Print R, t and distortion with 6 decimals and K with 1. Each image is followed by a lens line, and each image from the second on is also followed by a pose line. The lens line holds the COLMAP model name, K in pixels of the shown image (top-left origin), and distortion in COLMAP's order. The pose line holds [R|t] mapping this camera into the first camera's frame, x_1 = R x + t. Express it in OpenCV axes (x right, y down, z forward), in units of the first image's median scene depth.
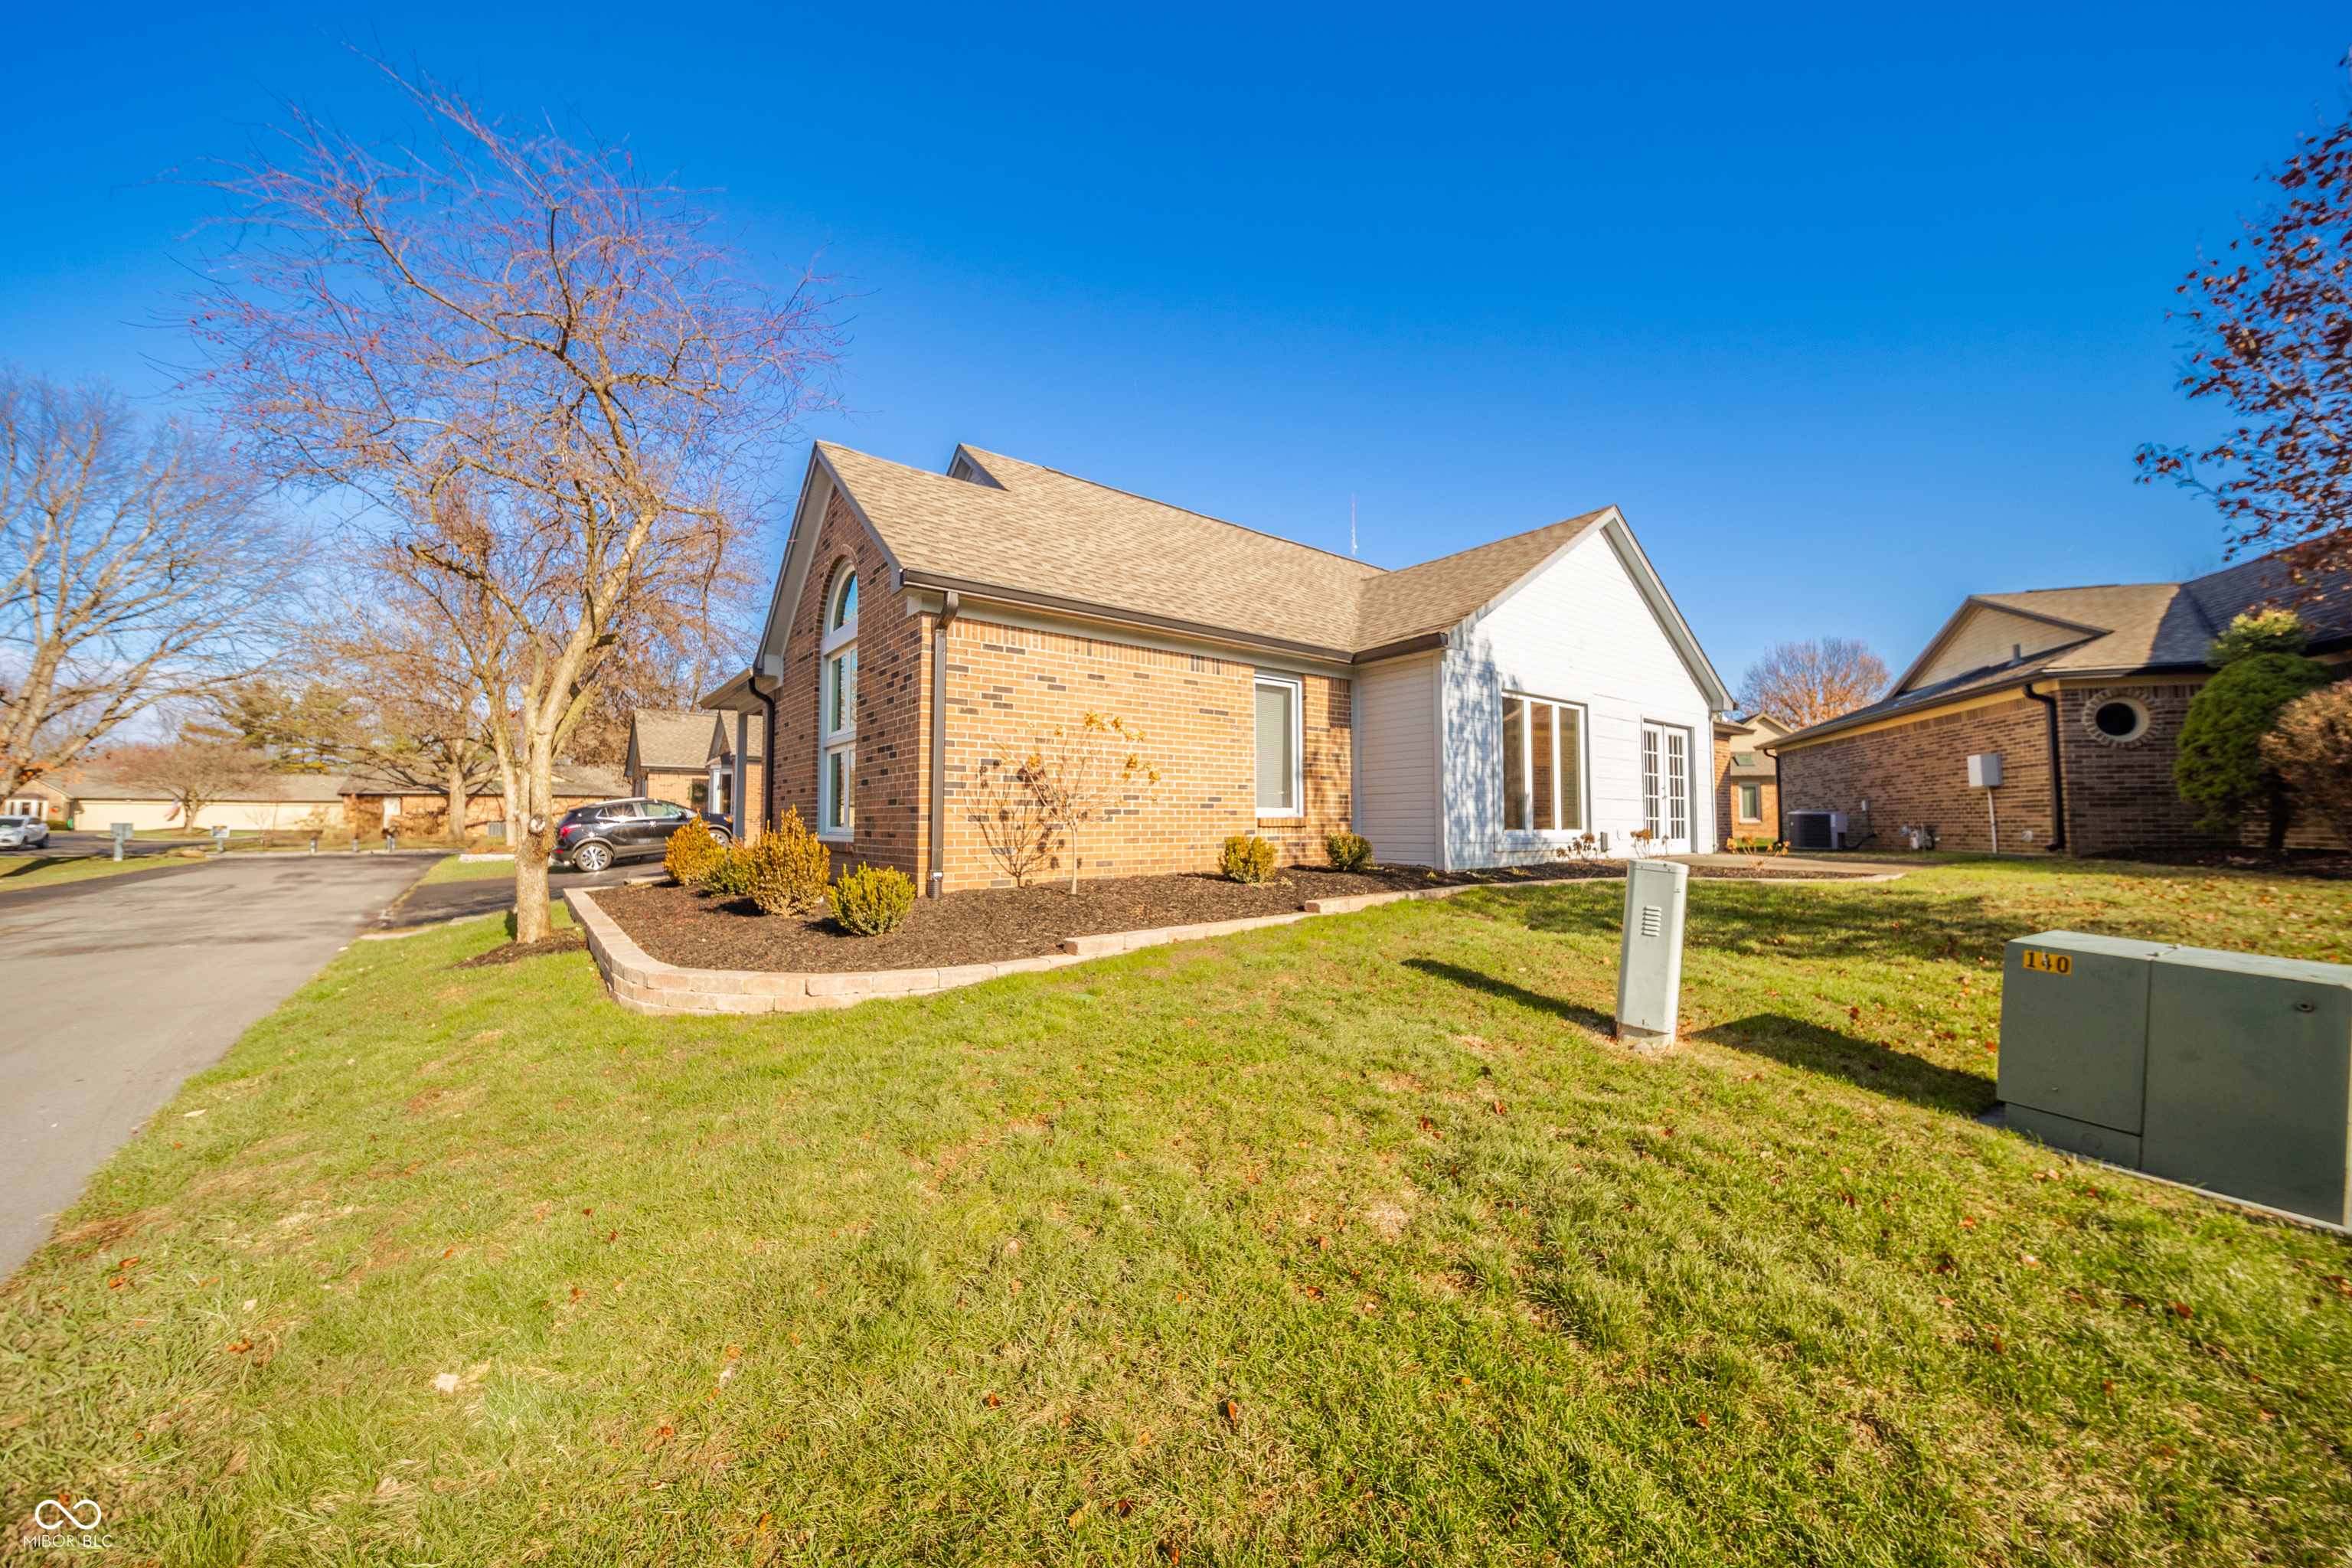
lens RADIAL K [[858.2, 0, 1177.5], [0, 858.2, 774.8], [0, 0, 1]] dist [0.007010, -0.002564]
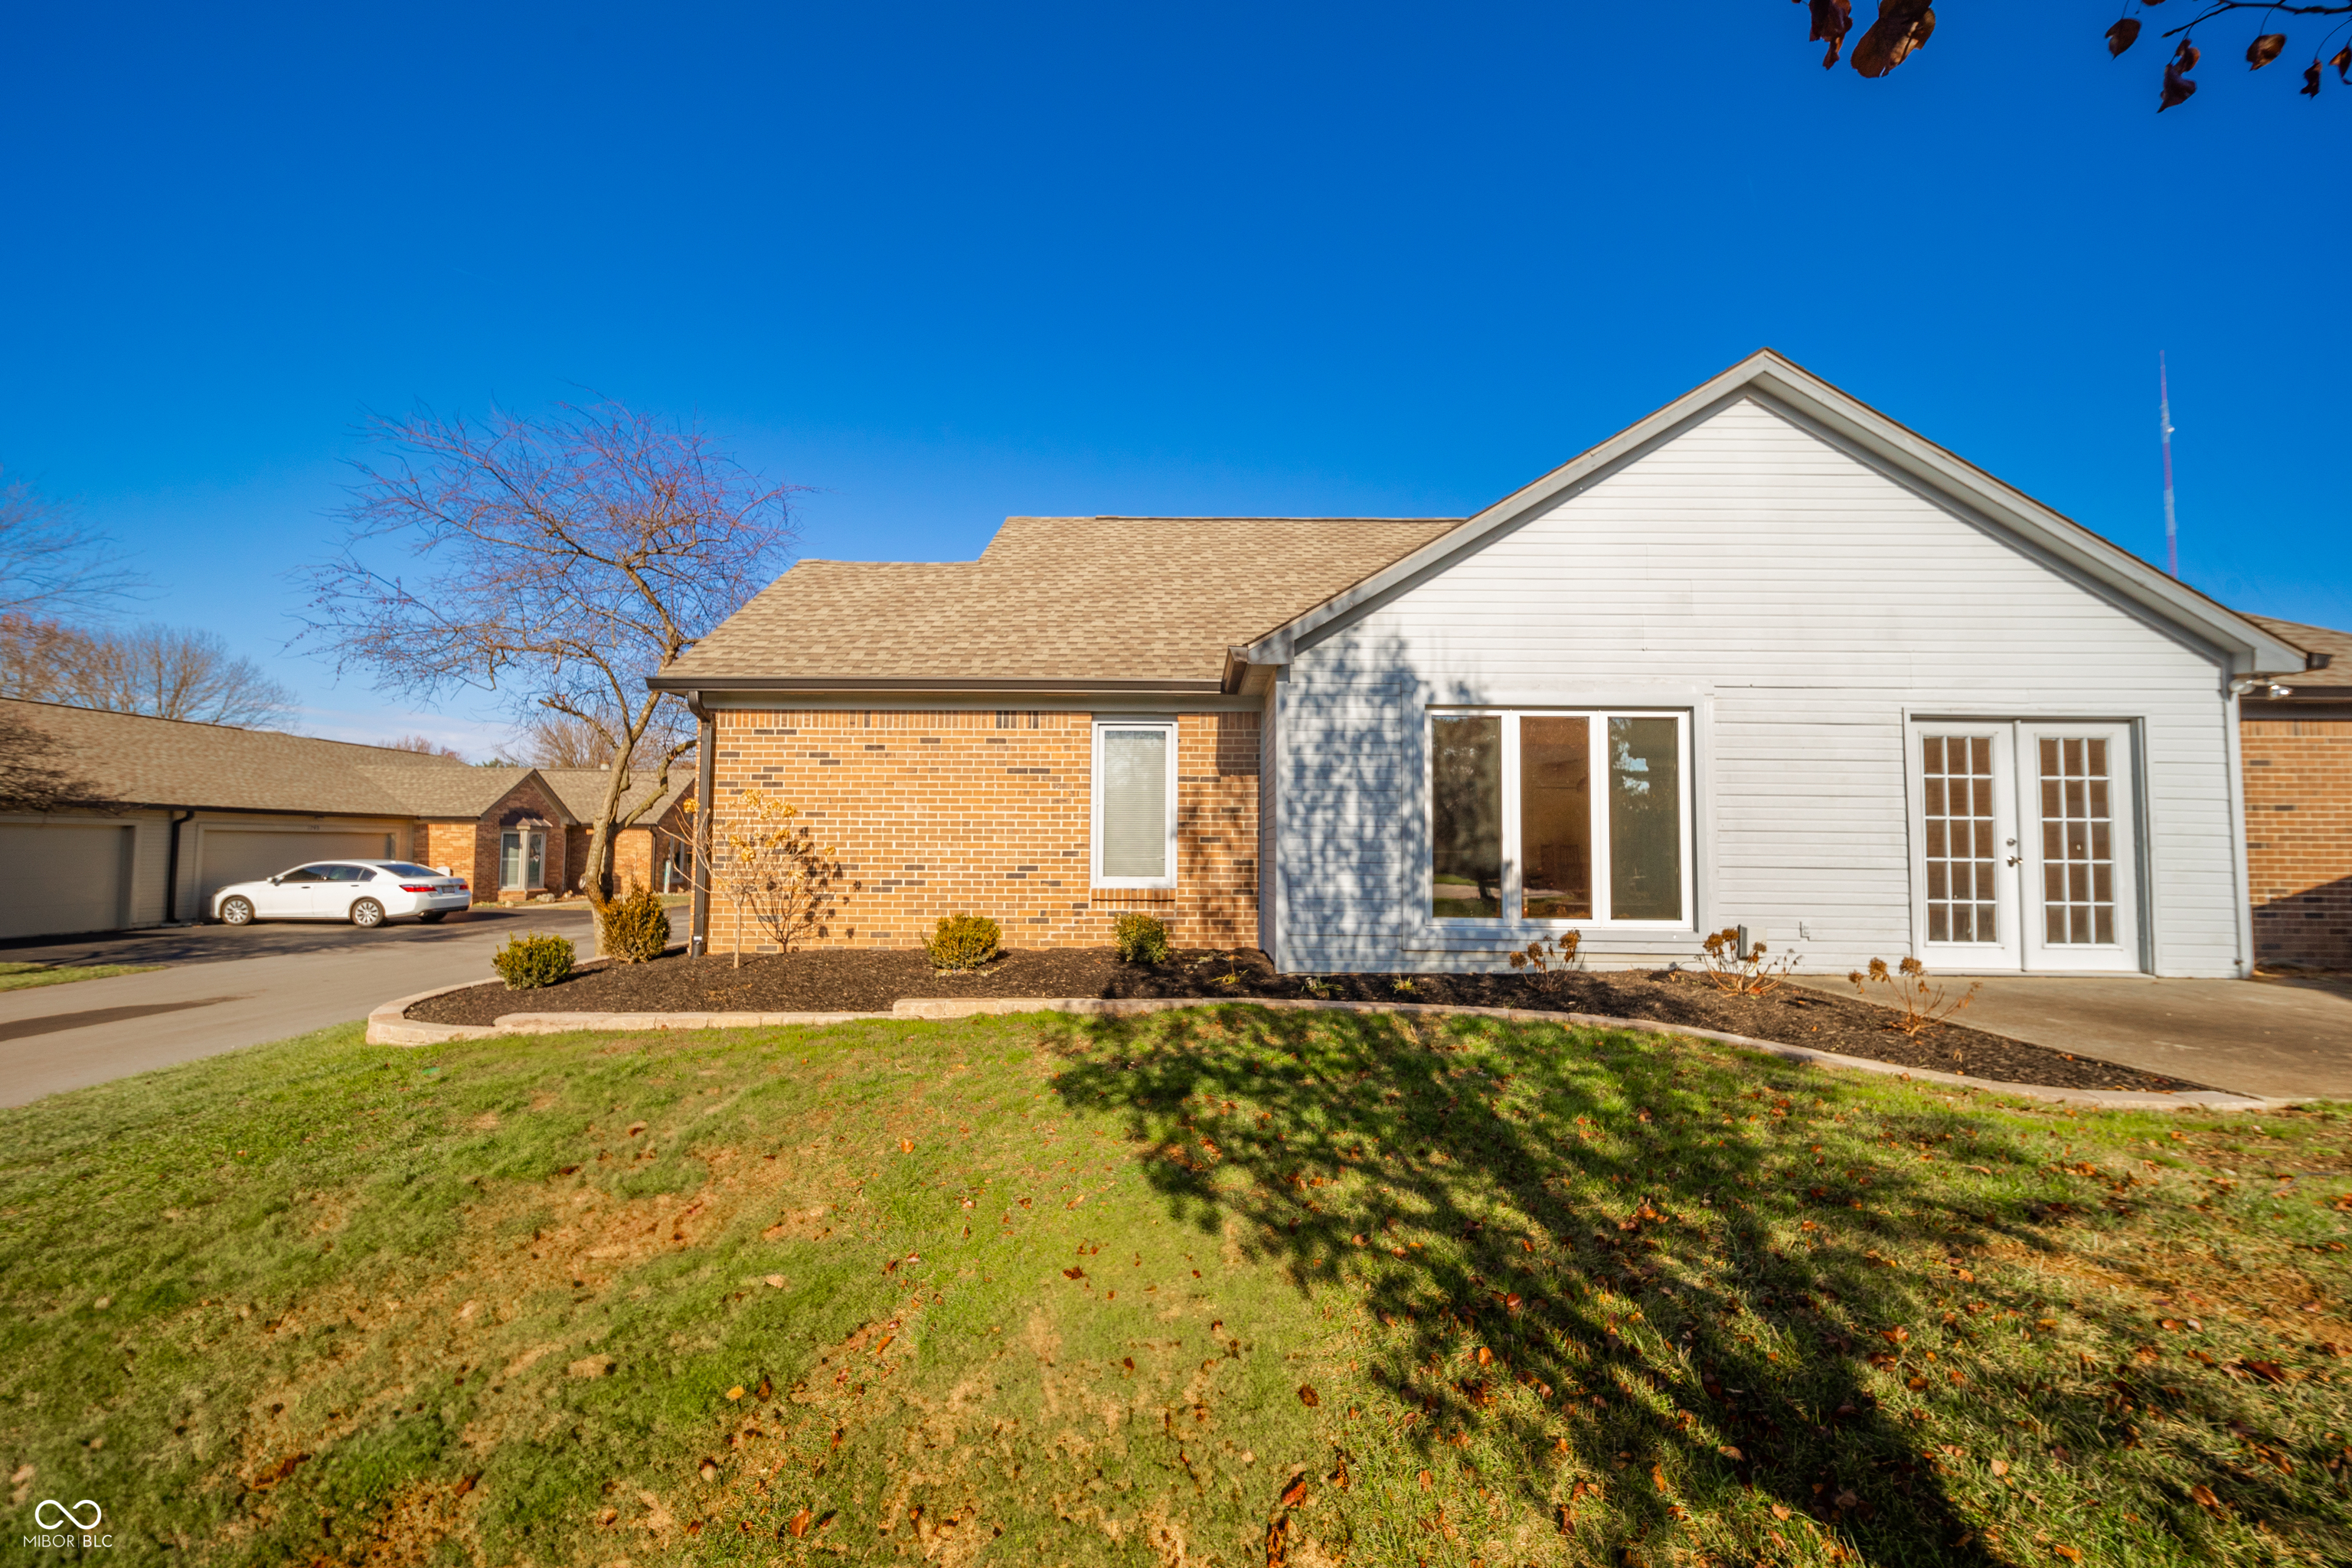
lens RADIAL K [[858.2, 0, 1185.1], [0, 858.2, 803.2], [0, 0, 1]] dist [0.007010, -0.002564]
pose [[0.768752, -0.027612, -0.638951, 0.686850], [0.029606, 0.999533, -0.007575, -0.025546], [0.638861, -0.013093, 0.769211, 0.383762]]
